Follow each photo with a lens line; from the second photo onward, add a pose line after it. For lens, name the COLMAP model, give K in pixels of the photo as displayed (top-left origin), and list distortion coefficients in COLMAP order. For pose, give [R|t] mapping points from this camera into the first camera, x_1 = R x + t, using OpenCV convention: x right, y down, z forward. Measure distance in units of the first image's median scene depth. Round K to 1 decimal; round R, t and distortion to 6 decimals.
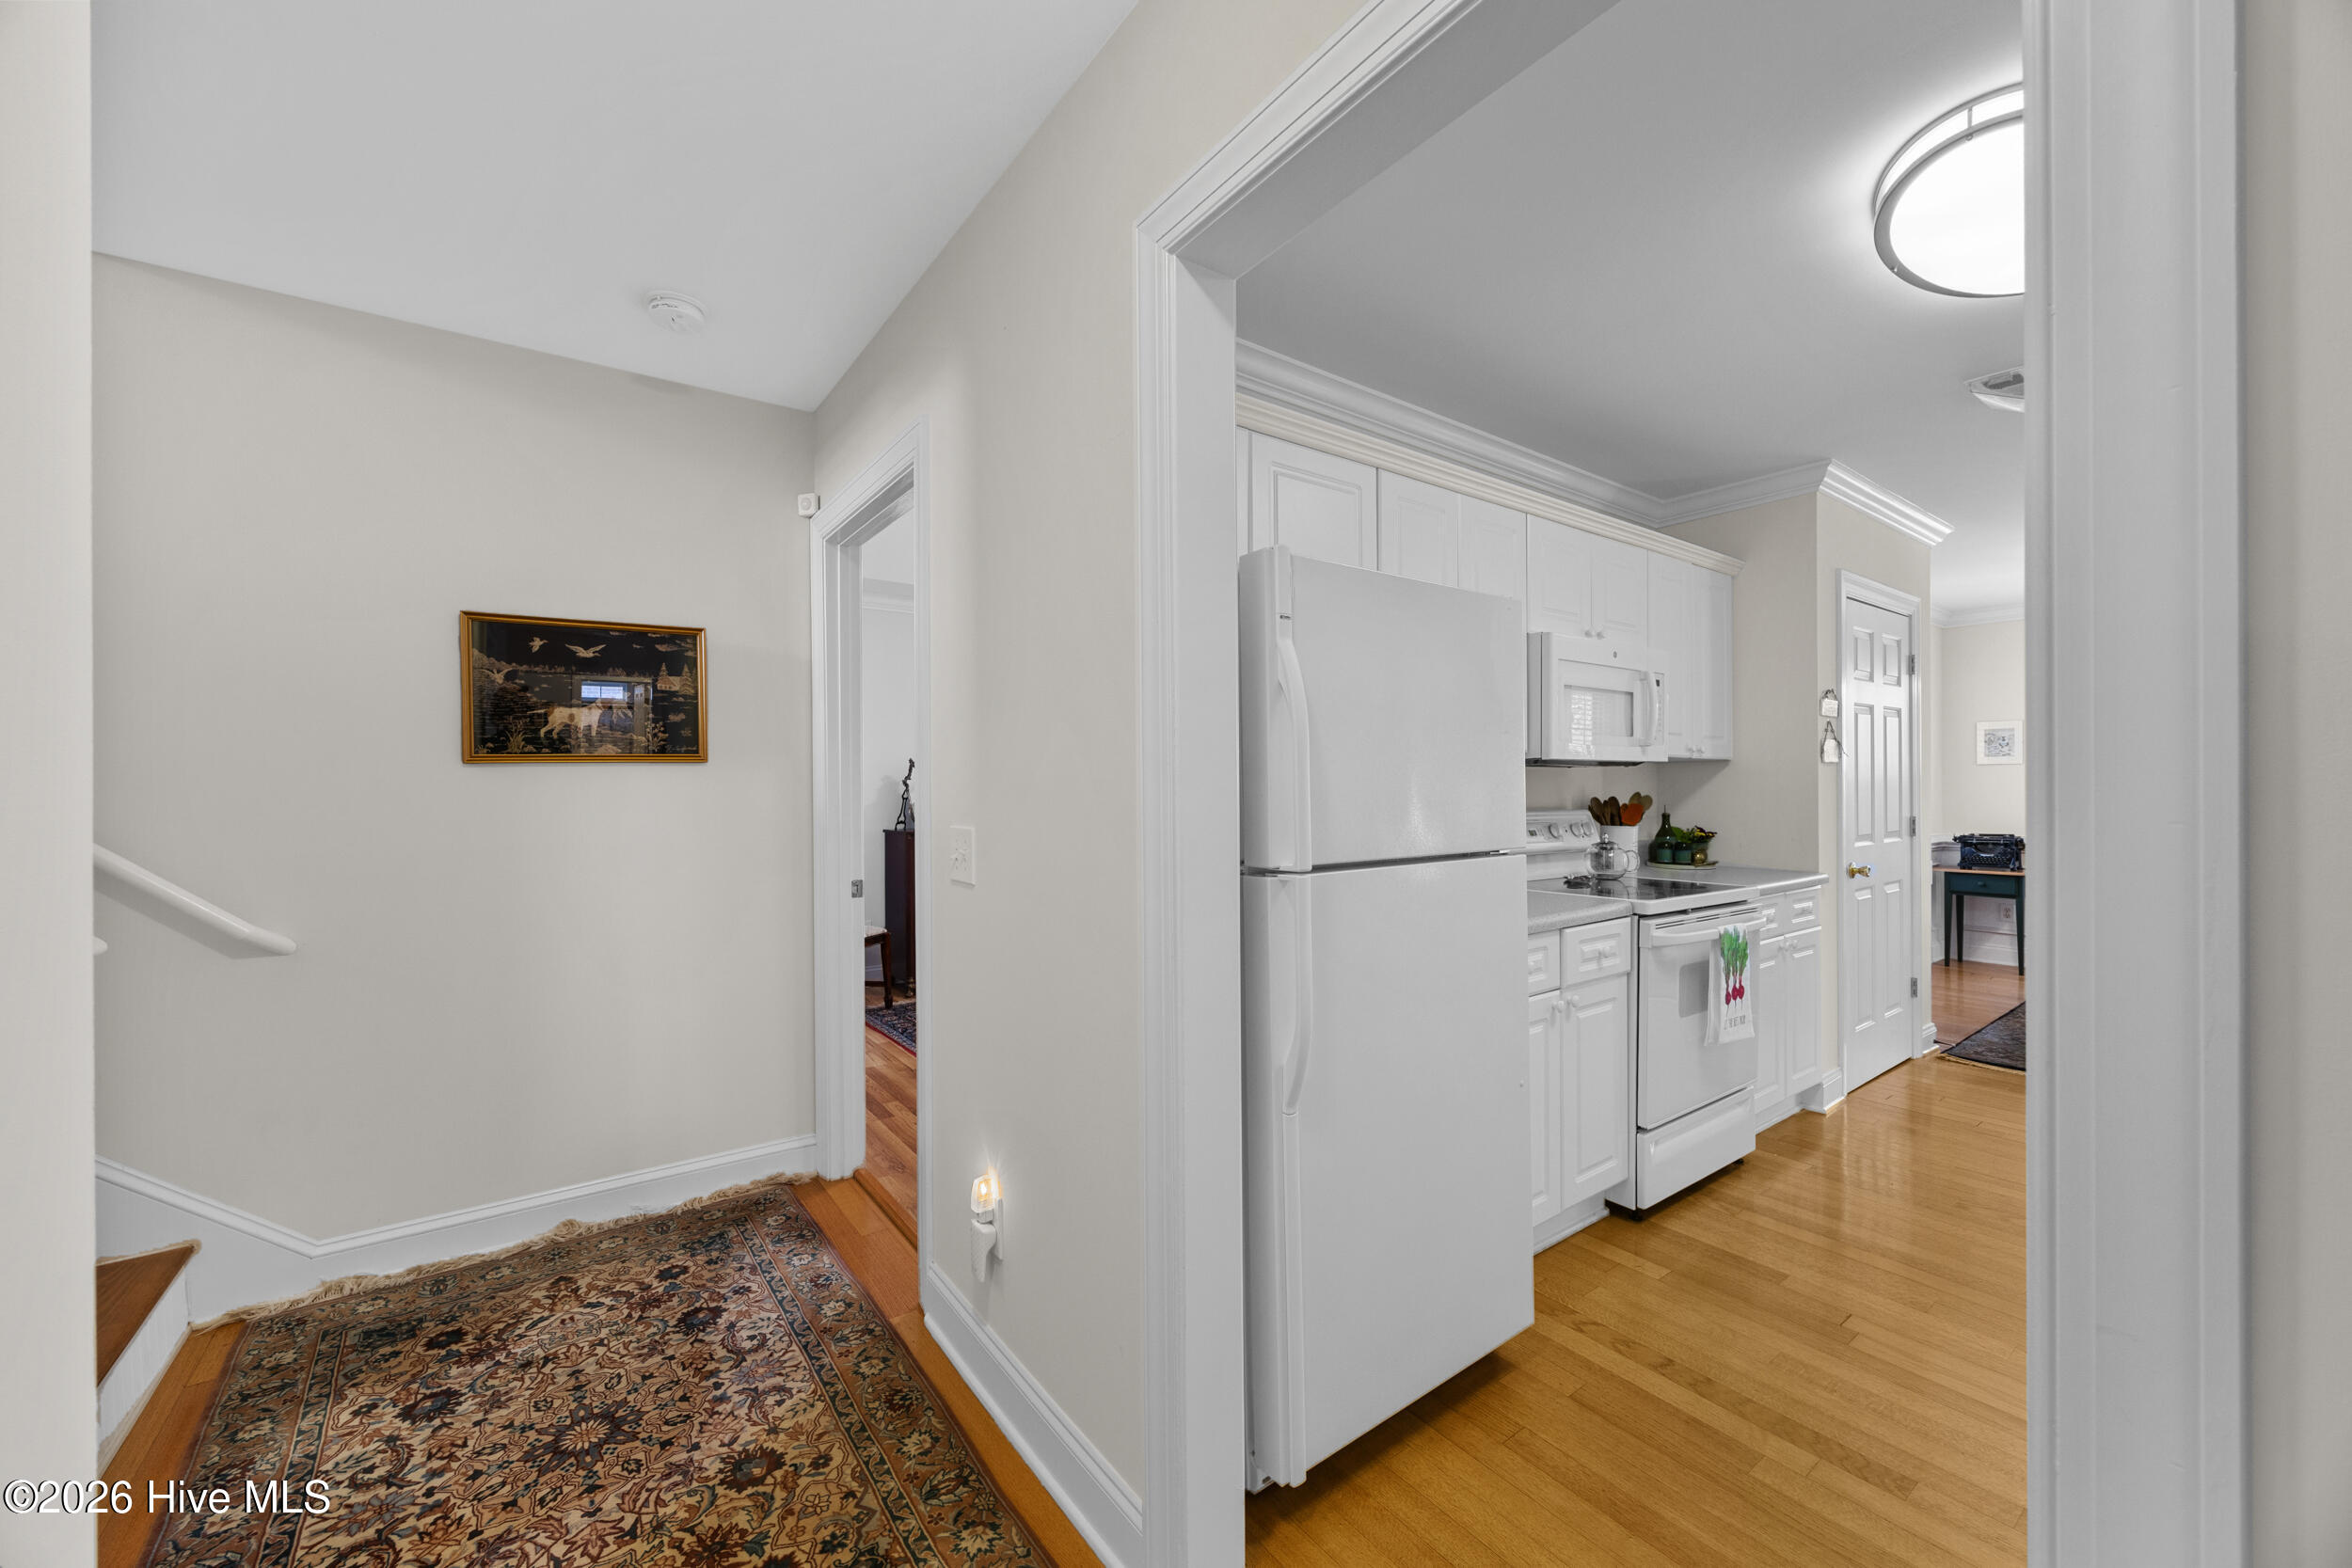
lens RADIAL K [[895.4, 0, 1172.3], [0, 895.4, 786.8], [0, 0, 1]] dist [-0.001088, 0.000114]
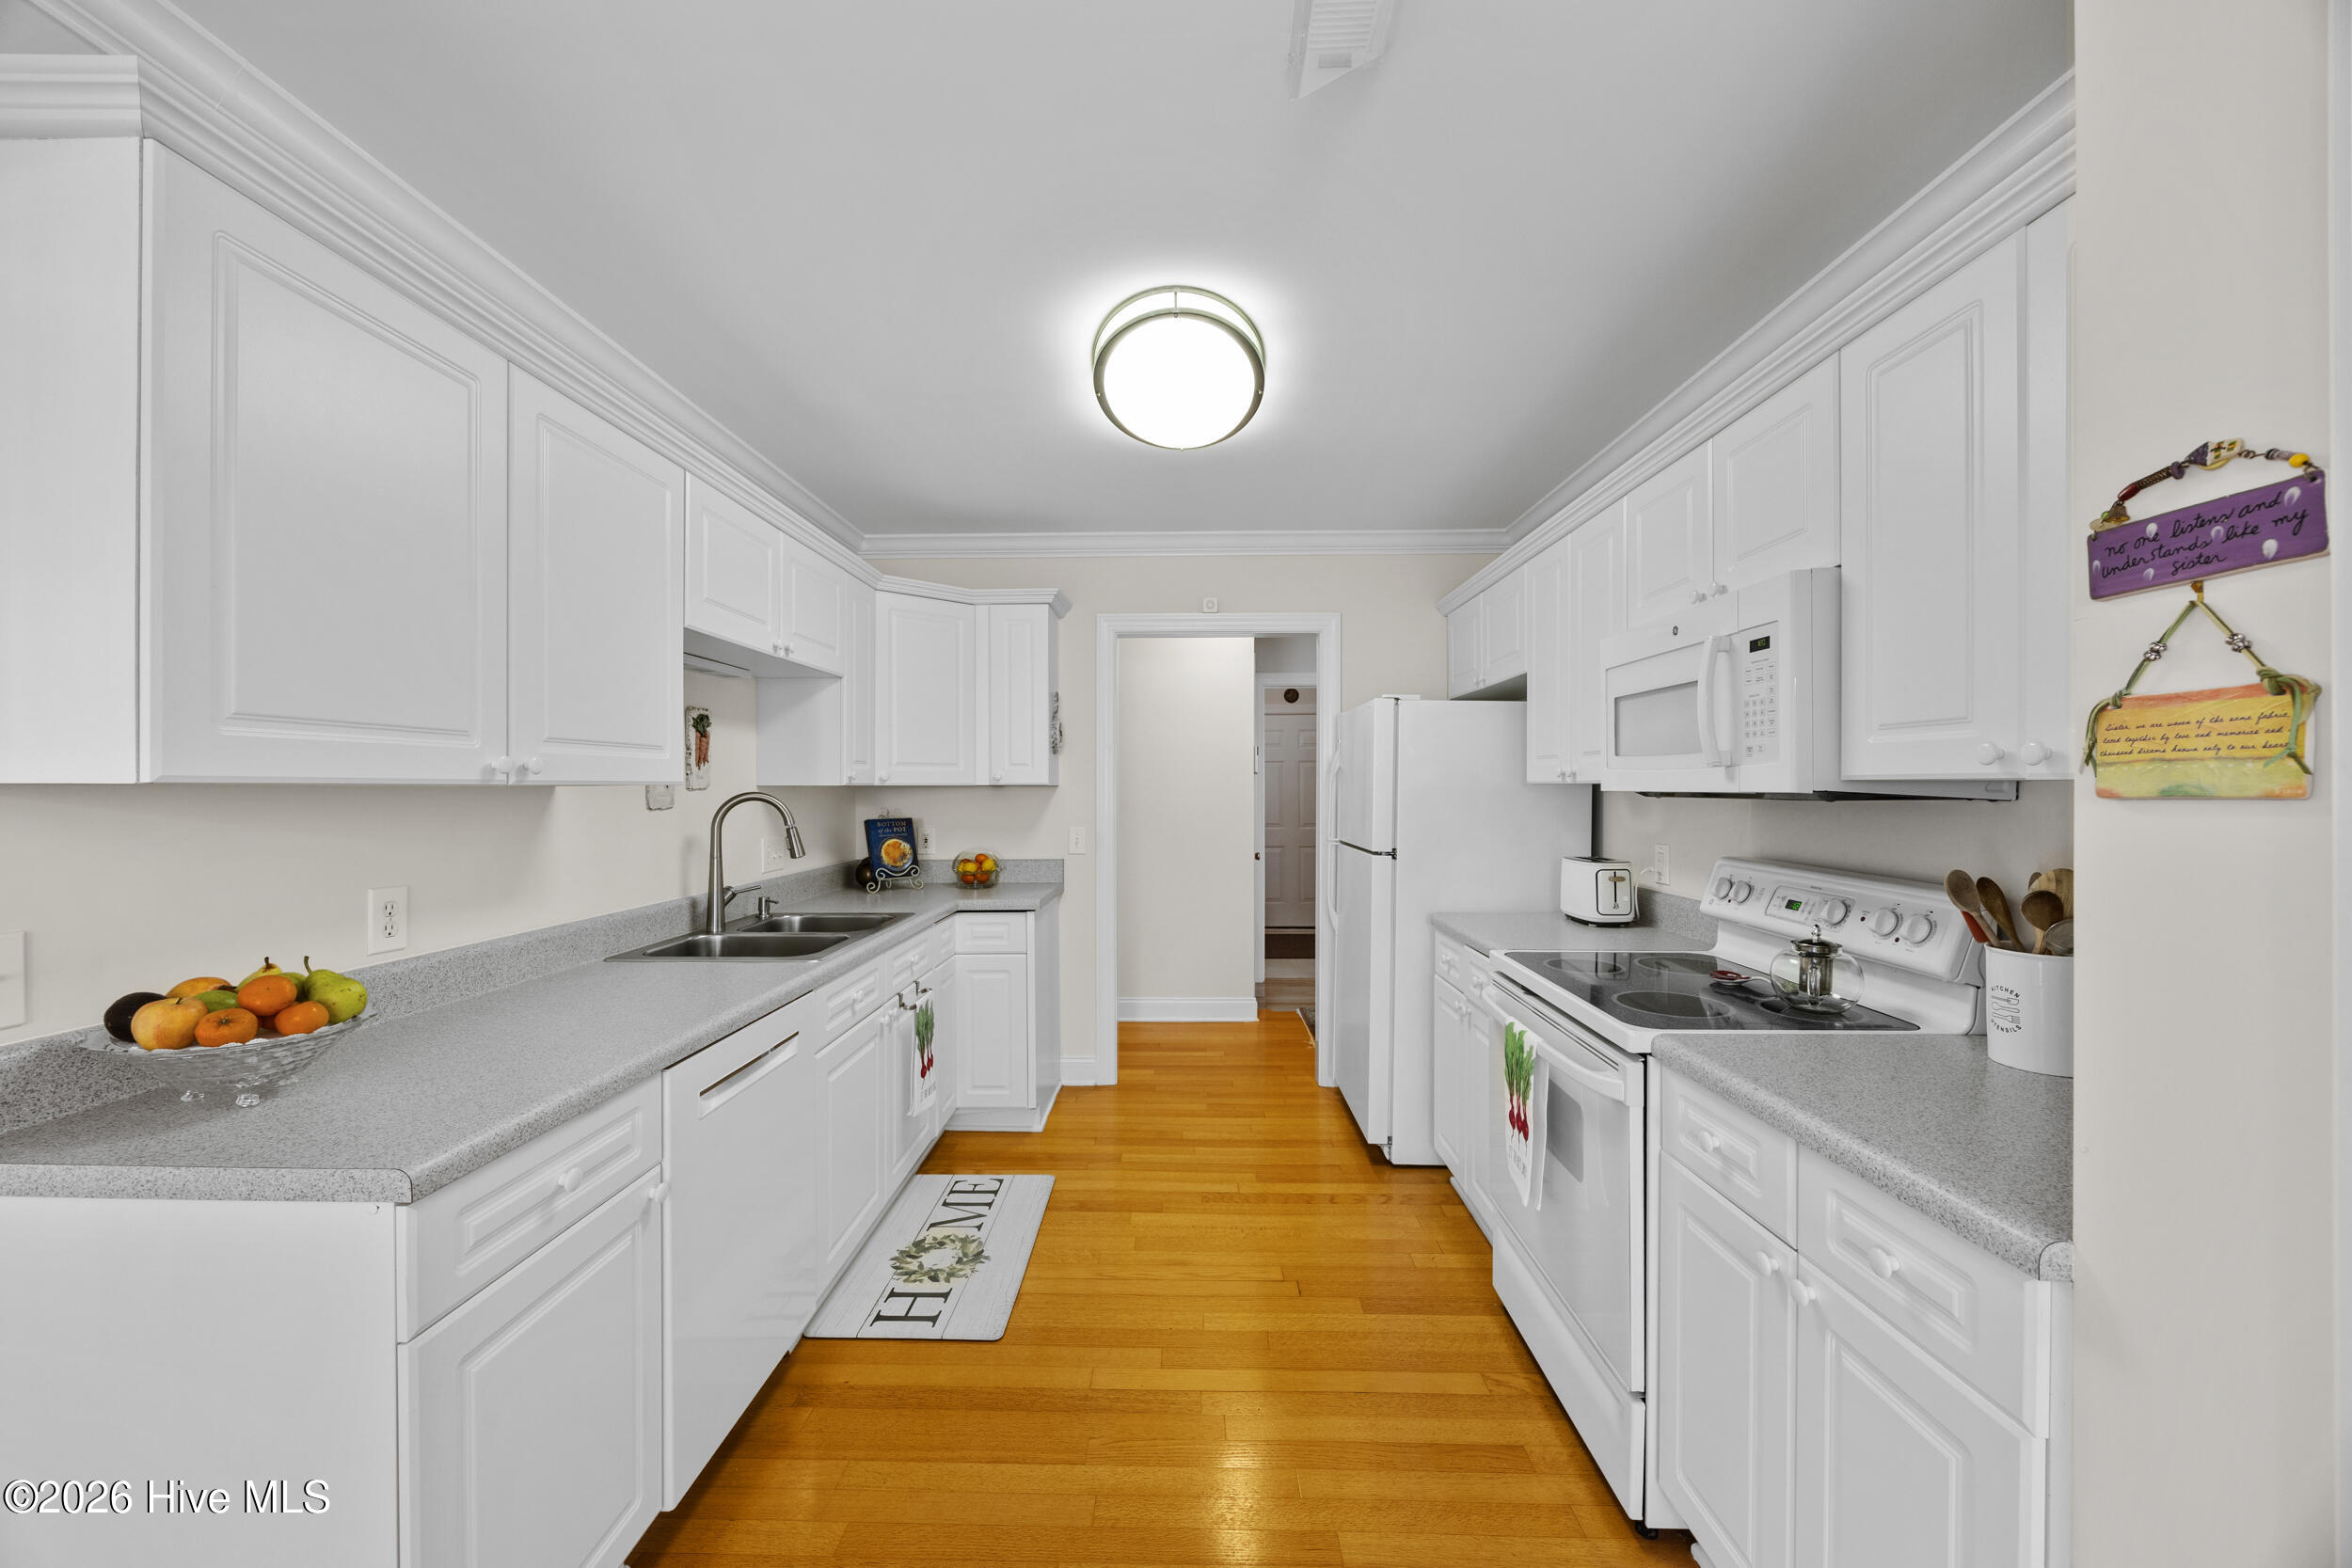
lens RADIAL K [[895.4, 0, 1172.3], [0, 895.4, 786.8], [0, 0, 1]] dist [-0.001088, 0.000114]
pose [[-0.607238, 0.004094, -0.794510, 1.181209], [0.002140, 0.999992, 0.003517, -0.034660], [0.794517, 0.000435, -0.607241, 1.052145]]
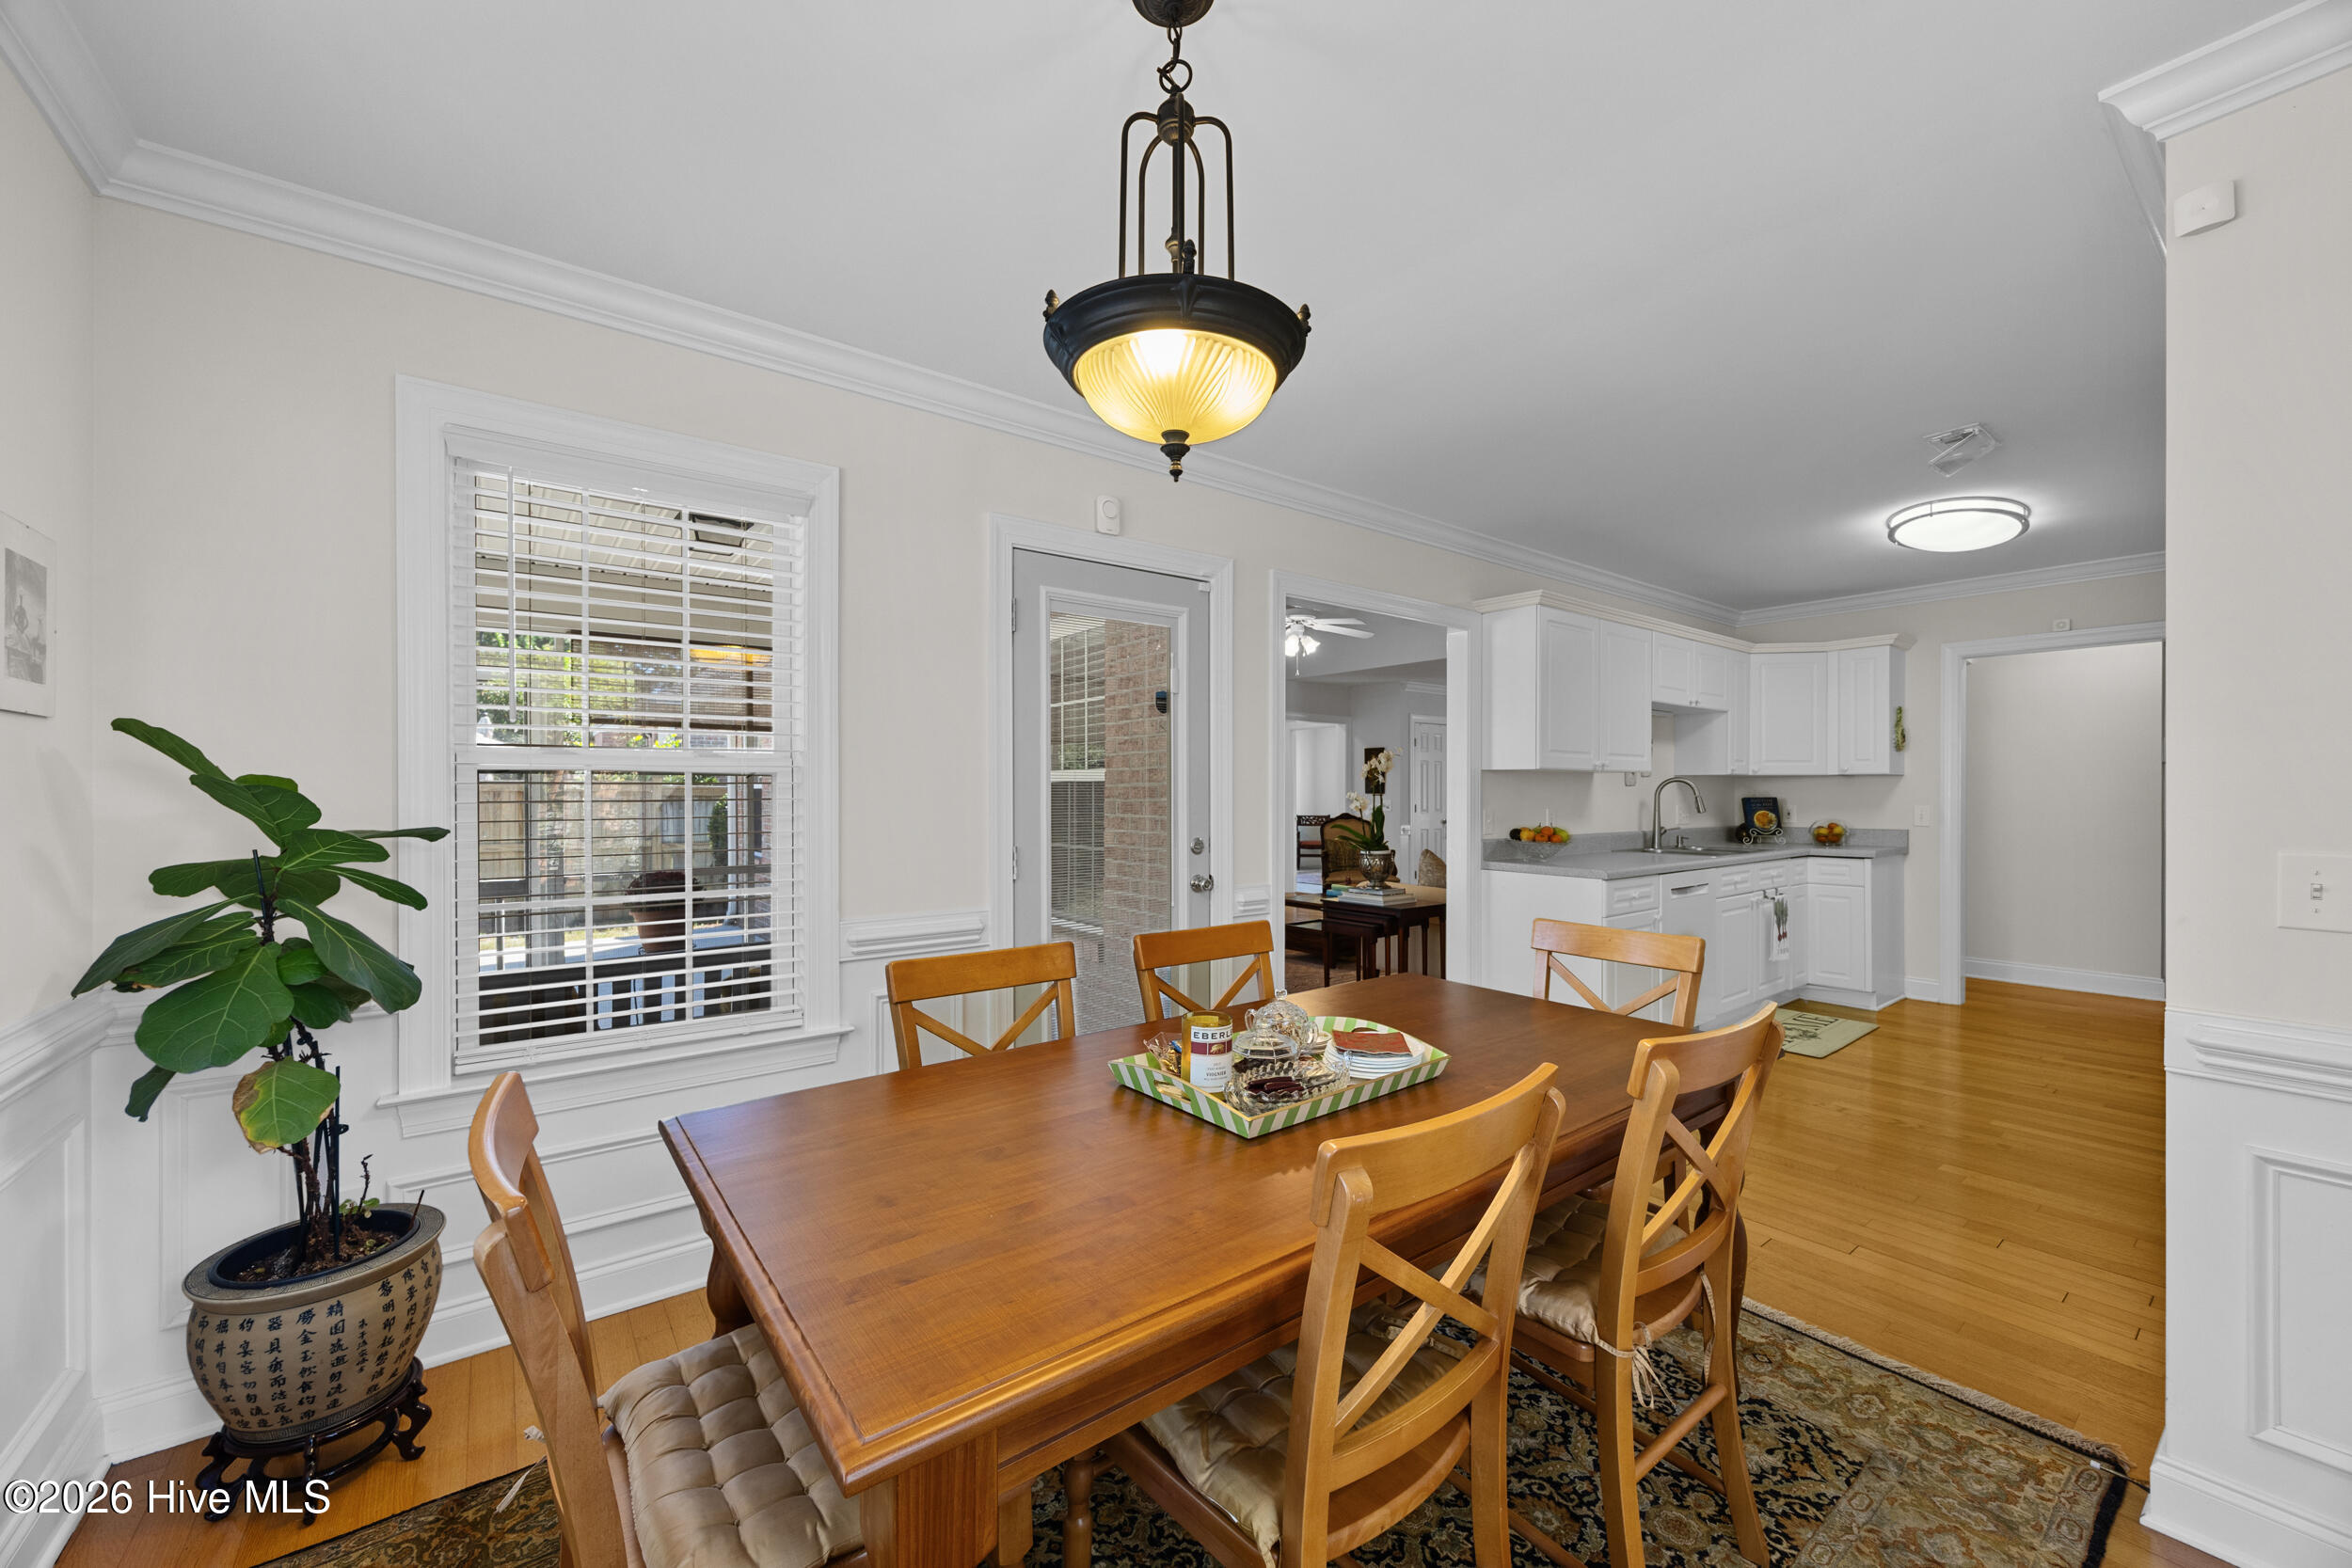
lens RADIAL K [[892.0, 0, 1176.0], [0, 892.0, 784.0], [0, 0, 1]] dist [-0.000016, 0.000042]
pose [[-0.999675, -0.001272, -0.025455, 1.698813], [-0.001323, 0.999997, 0.001986, -0.016784], [0.025452, 0.002019, -0.999674, 1.815455]]
